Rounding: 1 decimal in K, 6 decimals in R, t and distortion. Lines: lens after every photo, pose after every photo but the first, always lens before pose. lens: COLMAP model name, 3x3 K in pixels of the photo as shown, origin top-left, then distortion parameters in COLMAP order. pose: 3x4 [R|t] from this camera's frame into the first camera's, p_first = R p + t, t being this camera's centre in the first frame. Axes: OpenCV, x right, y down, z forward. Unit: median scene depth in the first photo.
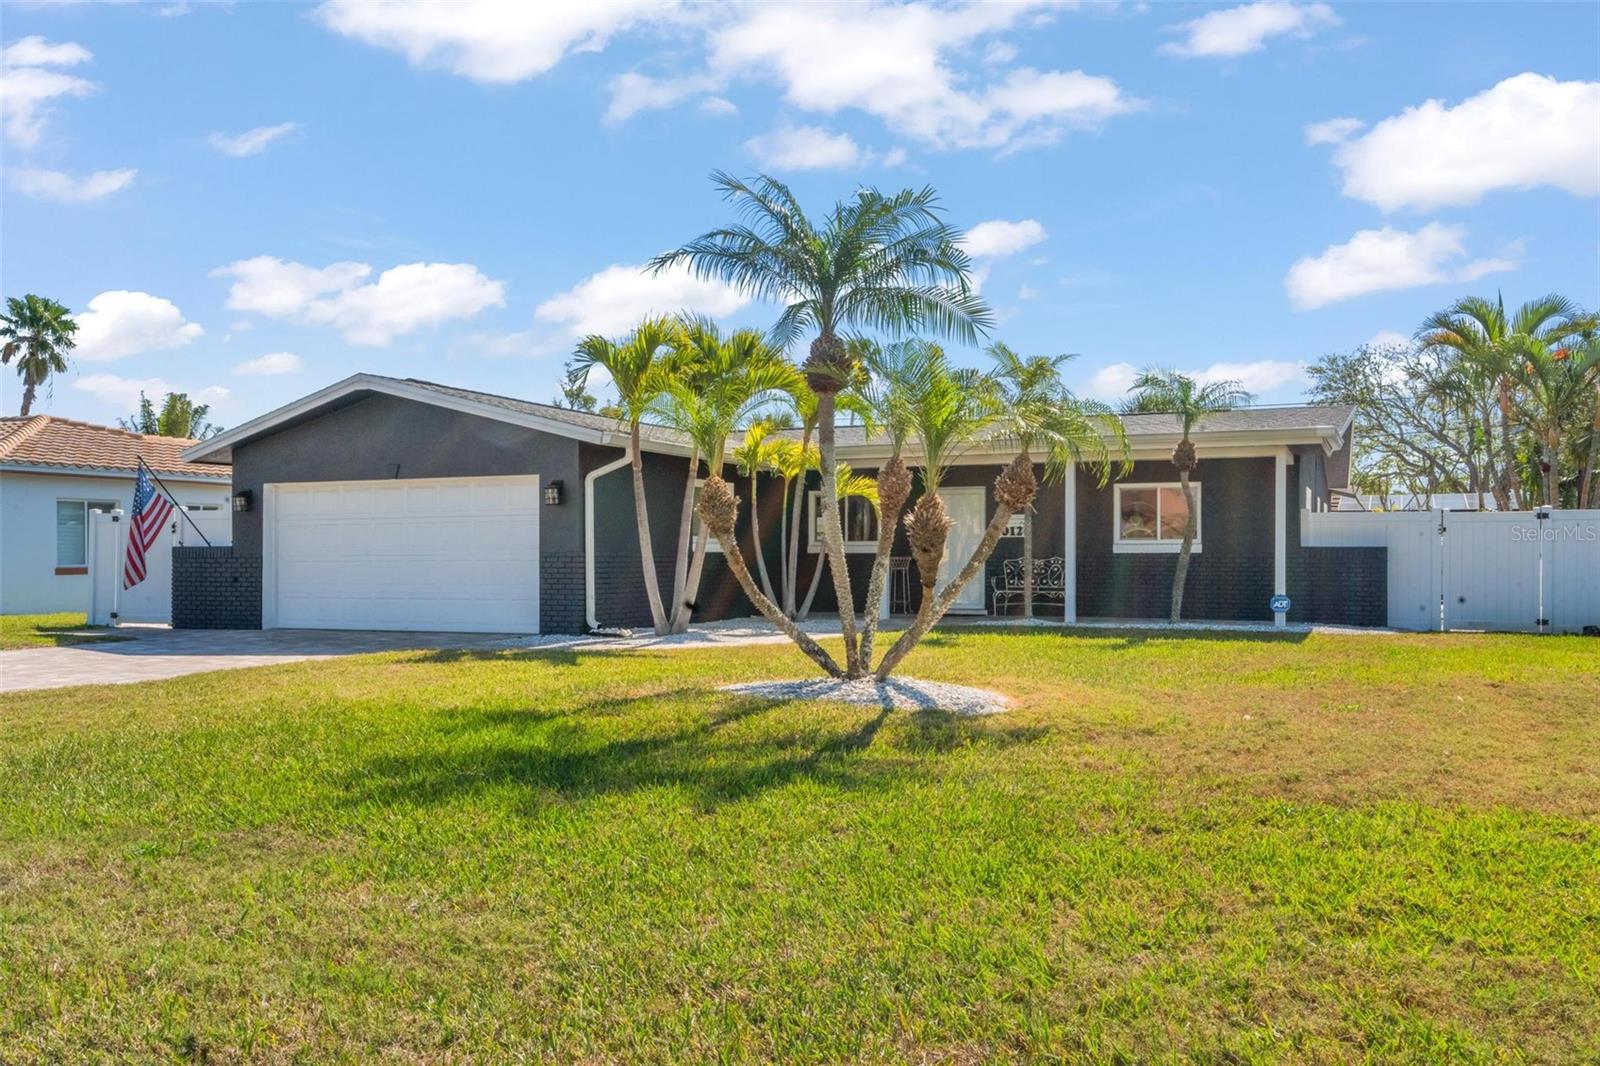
lens RADIAL K [[1276.8, 0, 800.0], [0, 1276.8, 533.0], [0, 0, 1]] dist [0.001276, 0.003329]
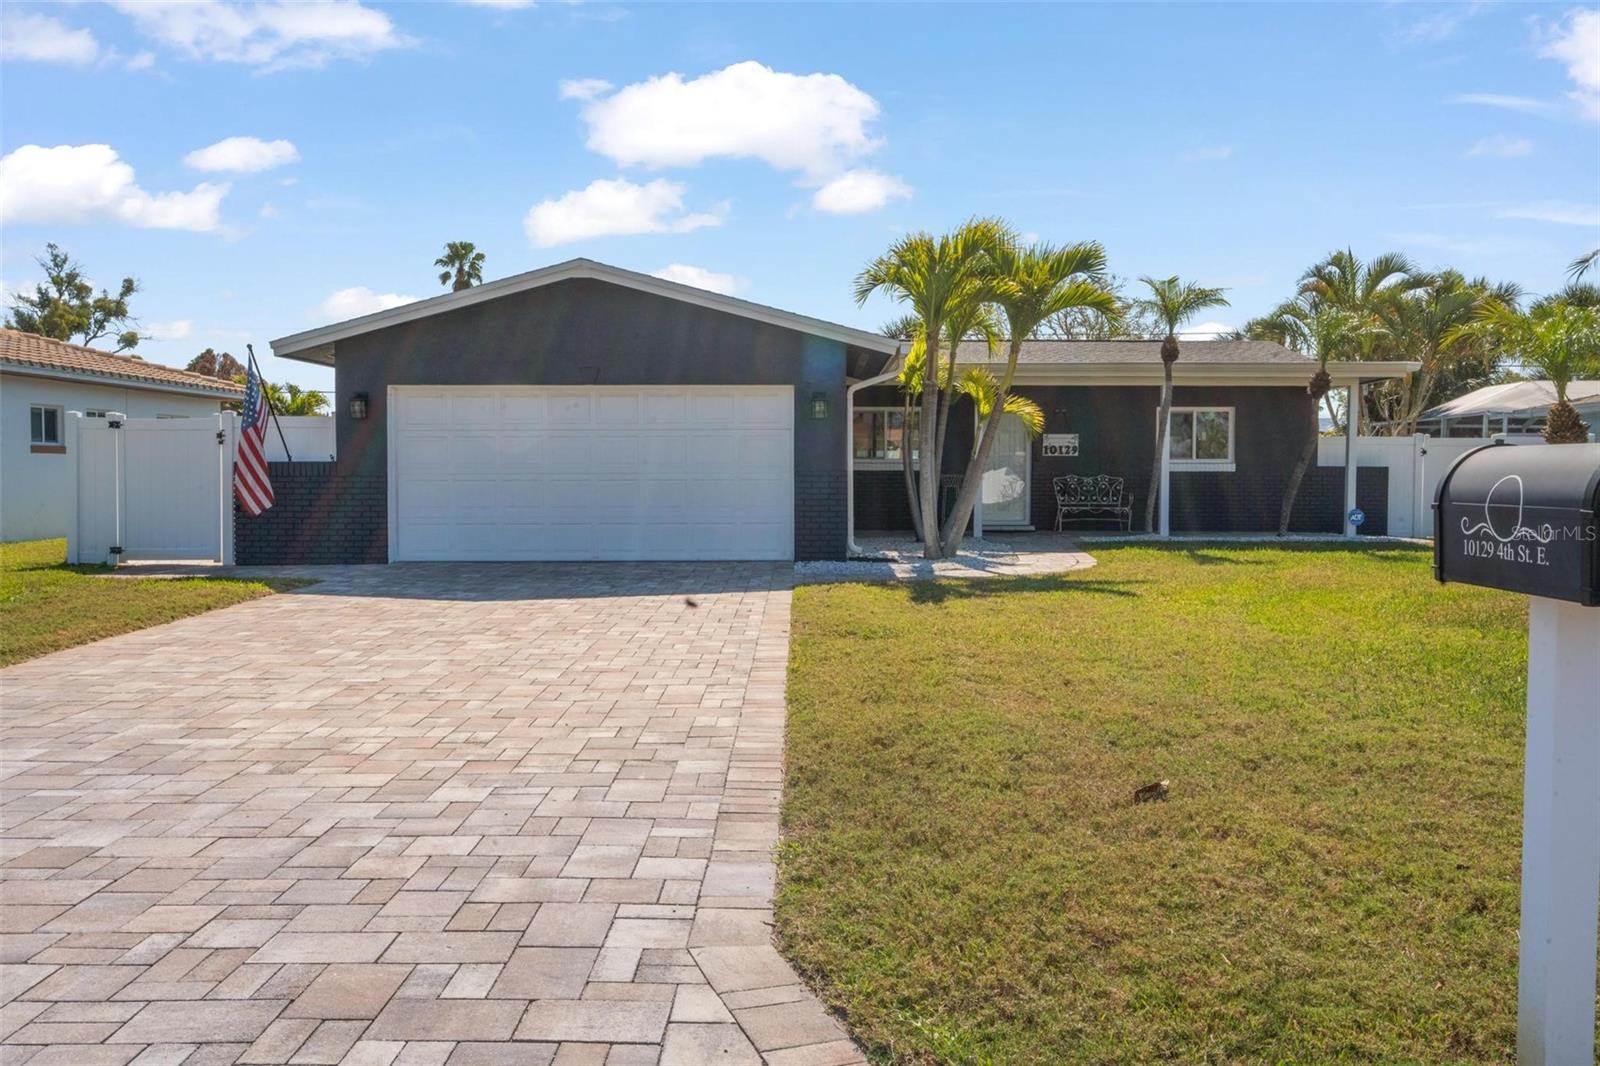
lens RADIAL K [[1276.8, 0, 800.0], [0, 1276.8, 533.0], [0, 0, 1]] dist [0.001276, 0.003329]
pose [[0.917115, -0.017354, 0.398246, -0.504789], [-0.009942, 0.997745, 0.066374, -0.001218], [-0.398500, -0.064832, 0.914874, 0.143164]]
